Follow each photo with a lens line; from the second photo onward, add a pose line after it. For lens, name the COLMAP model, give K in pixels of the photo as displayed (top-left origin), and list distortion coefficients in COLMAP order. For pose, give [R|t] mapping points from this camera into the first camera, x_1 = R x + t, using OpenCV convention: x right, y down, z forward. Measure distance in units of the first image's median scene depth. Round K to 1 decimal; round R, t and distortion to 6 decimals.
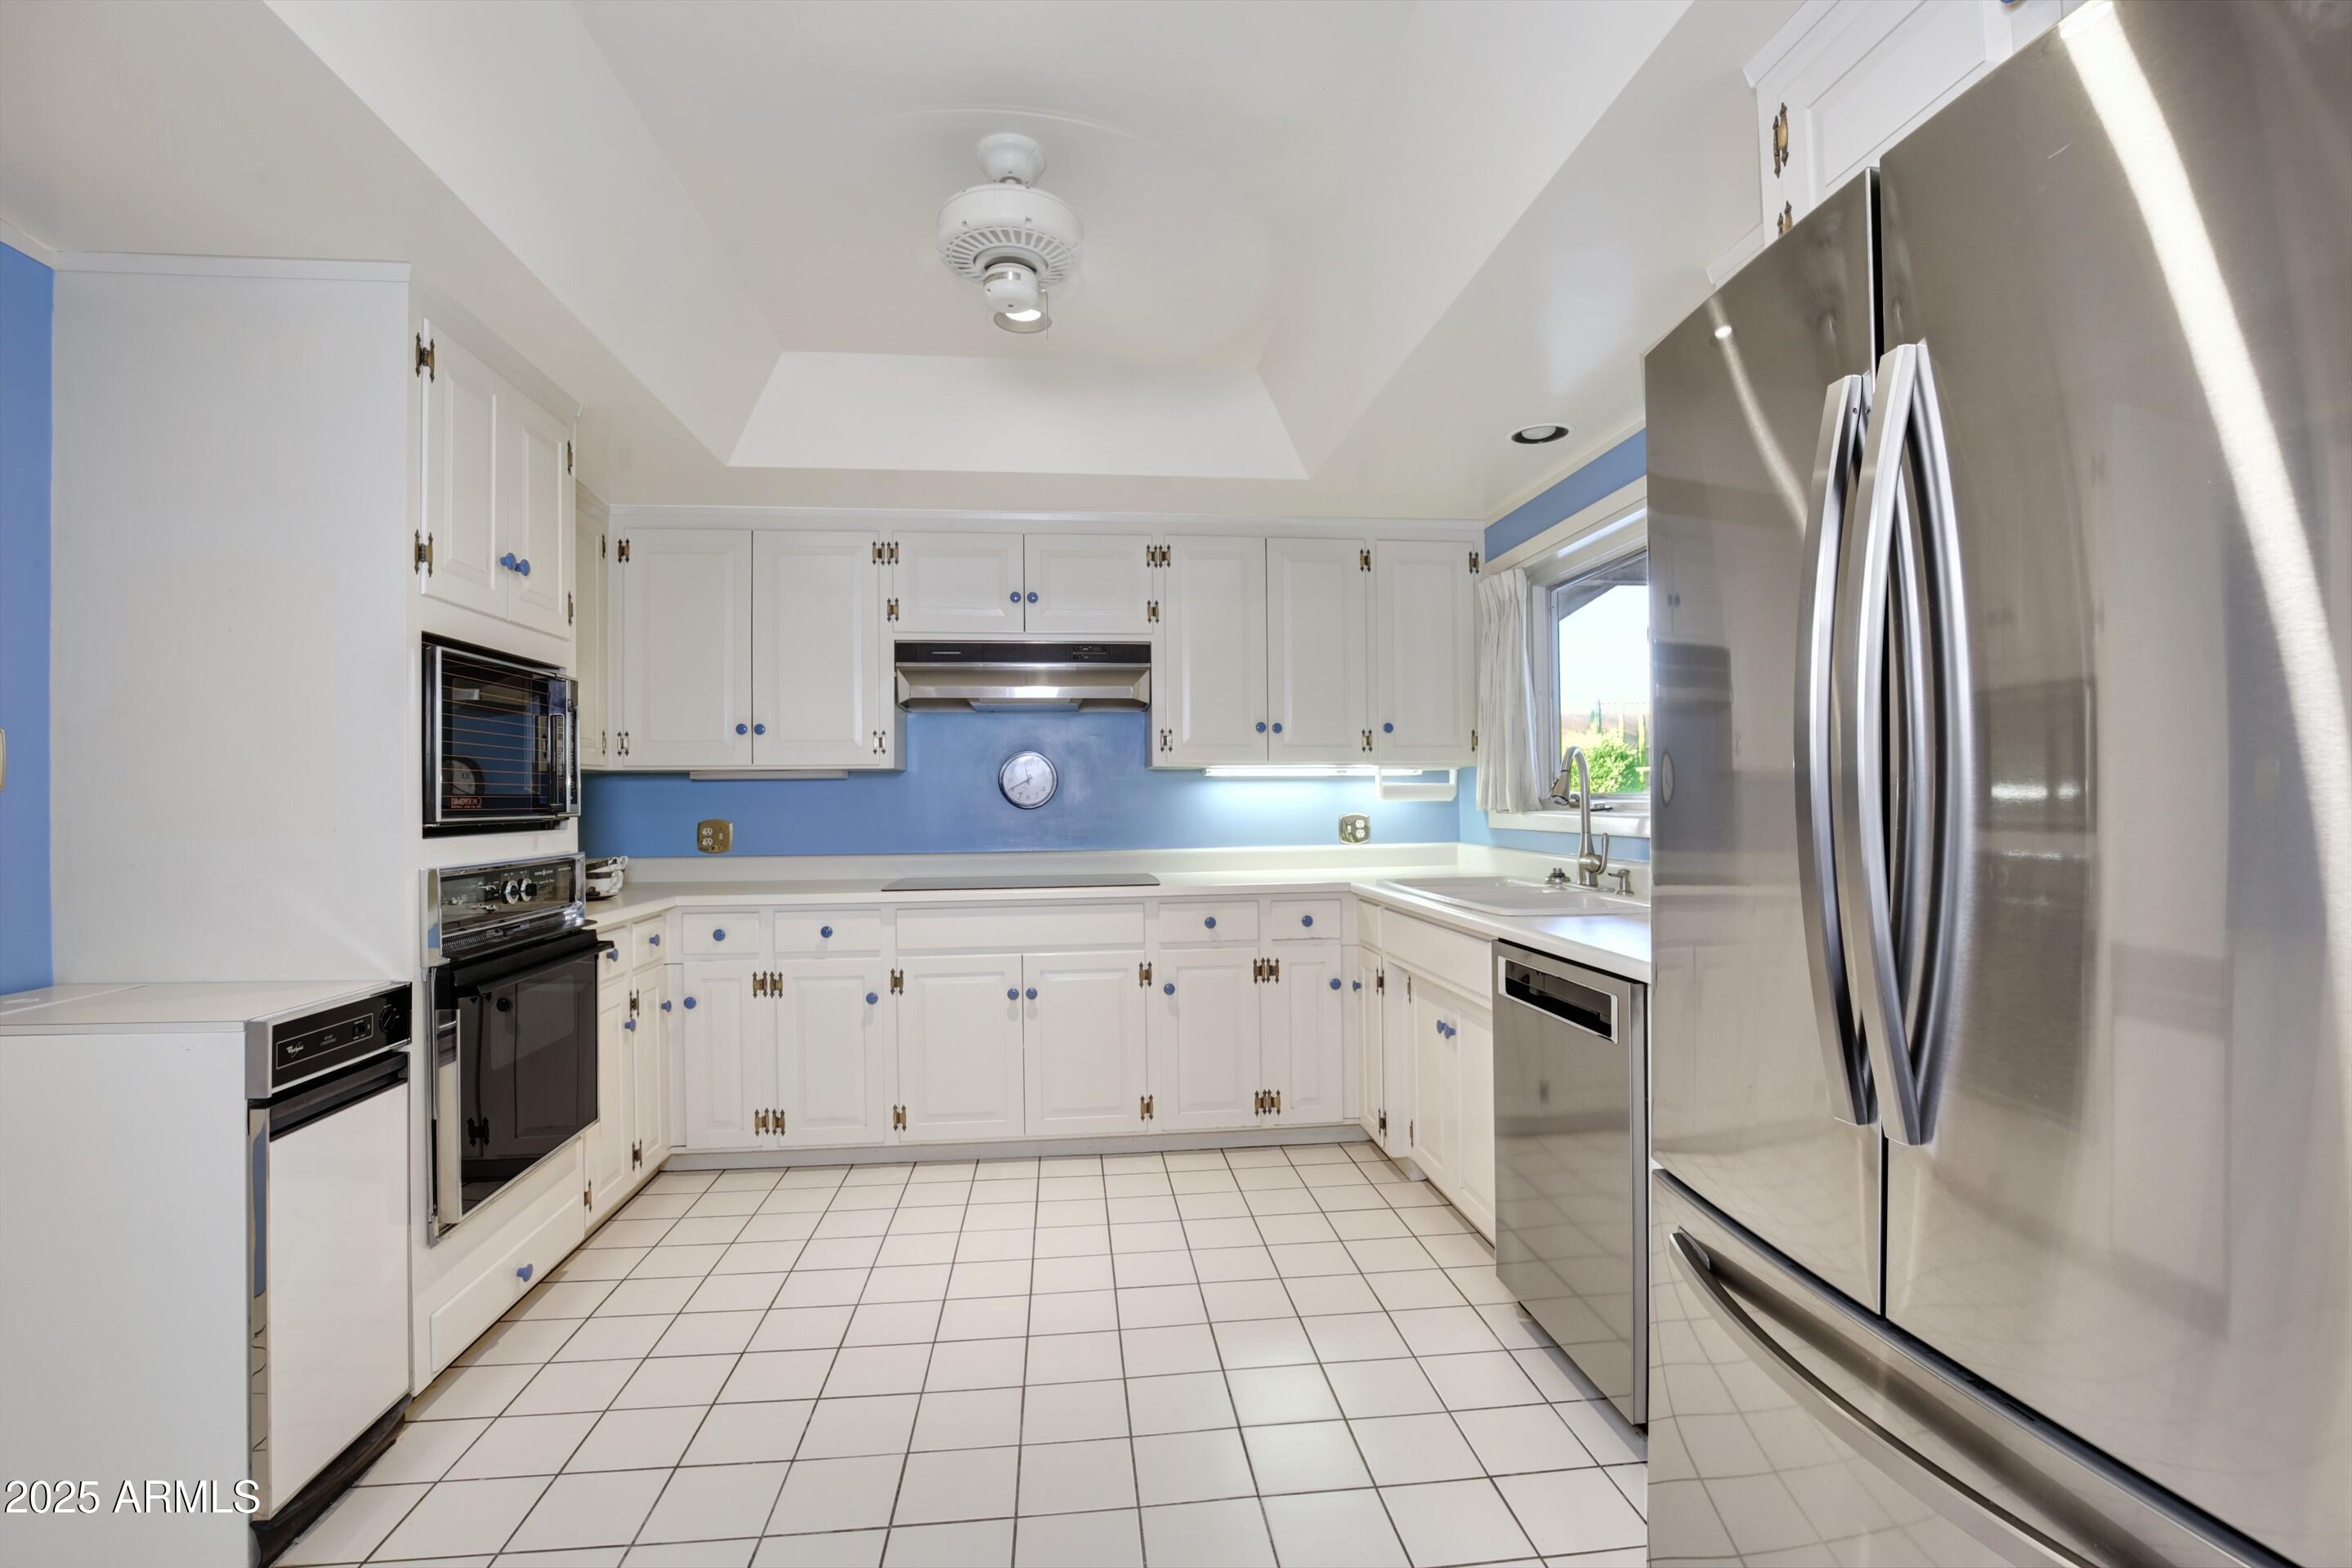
lens RADIAL K [[1071.2, 0, 1176.0], [0, 1071.2, 784.0], [0, 0, 1]] dist [-0.025652, -0.000651]
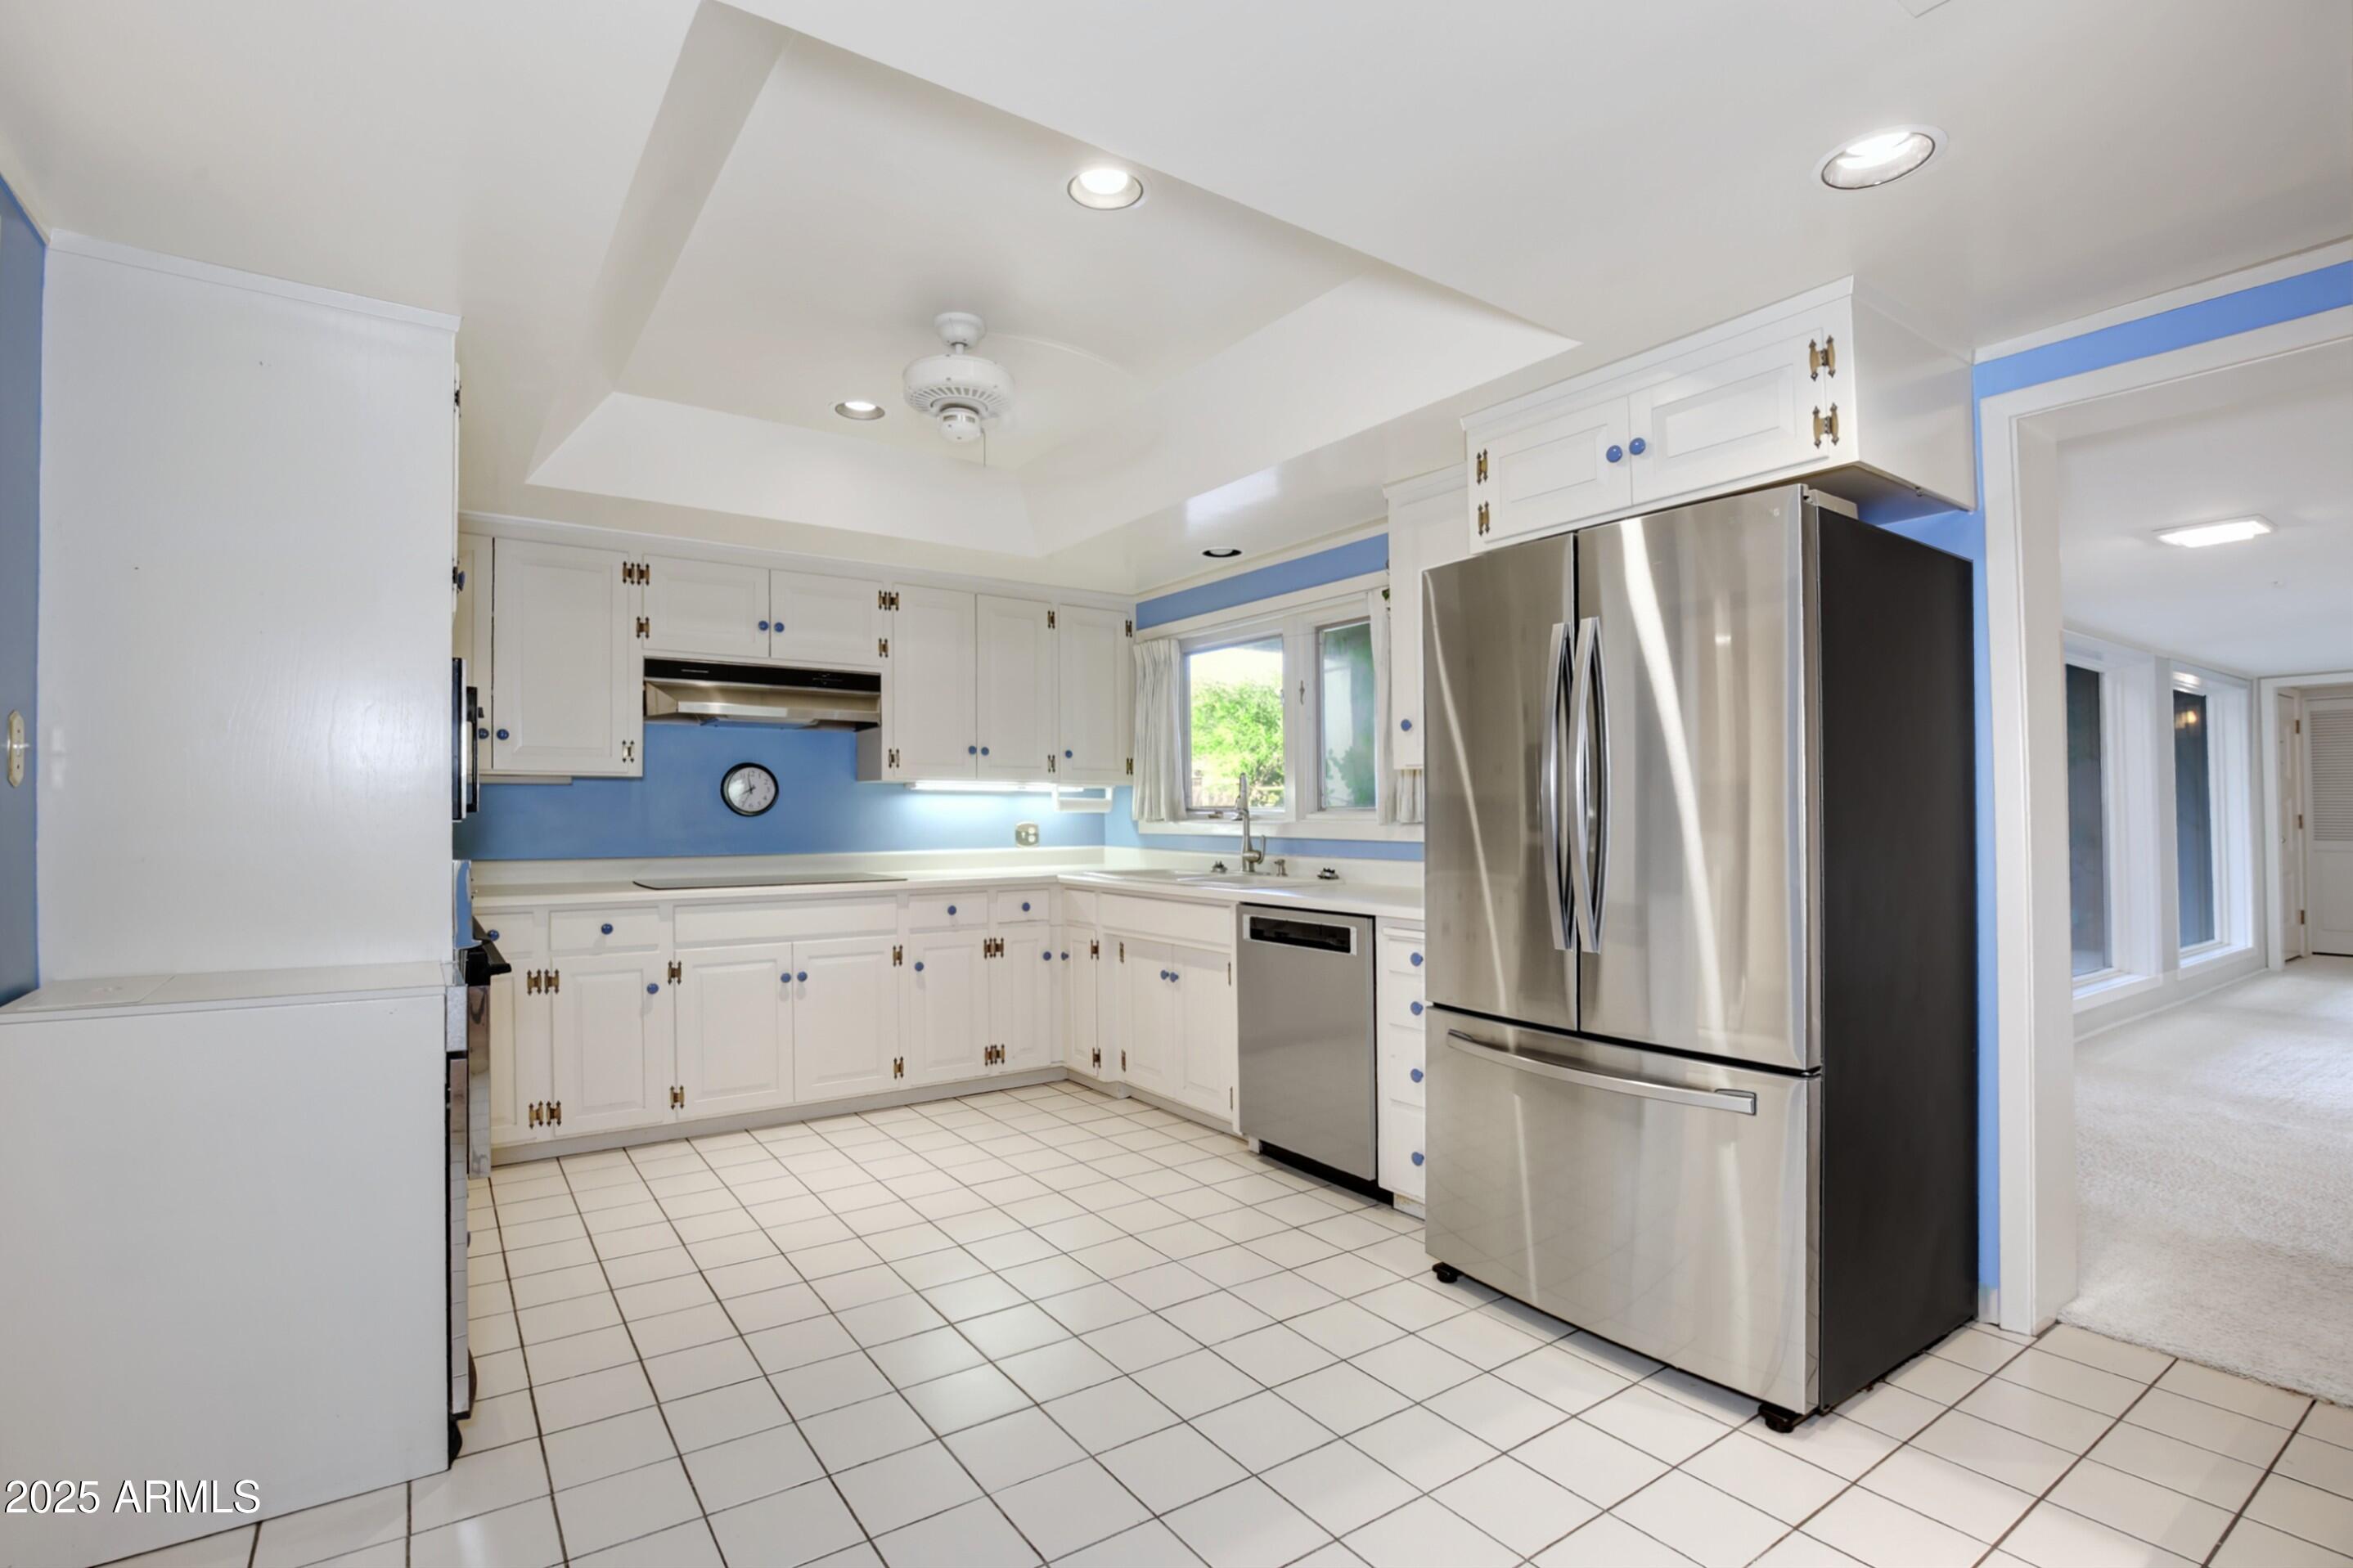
lens RADIAL K [[1105.7, 0, 1092.2], [0, 1105.7, 772.3], [0, 0, 1]] dist [-0.023027, -0.000007]
pose [[0.900145, 0.026354, 0.434791, -0.372707], [-0.015667, 0.999481, -0.028147, 0.005674], [-0.435308, 0.018524, 0.900091, -0.201496]]
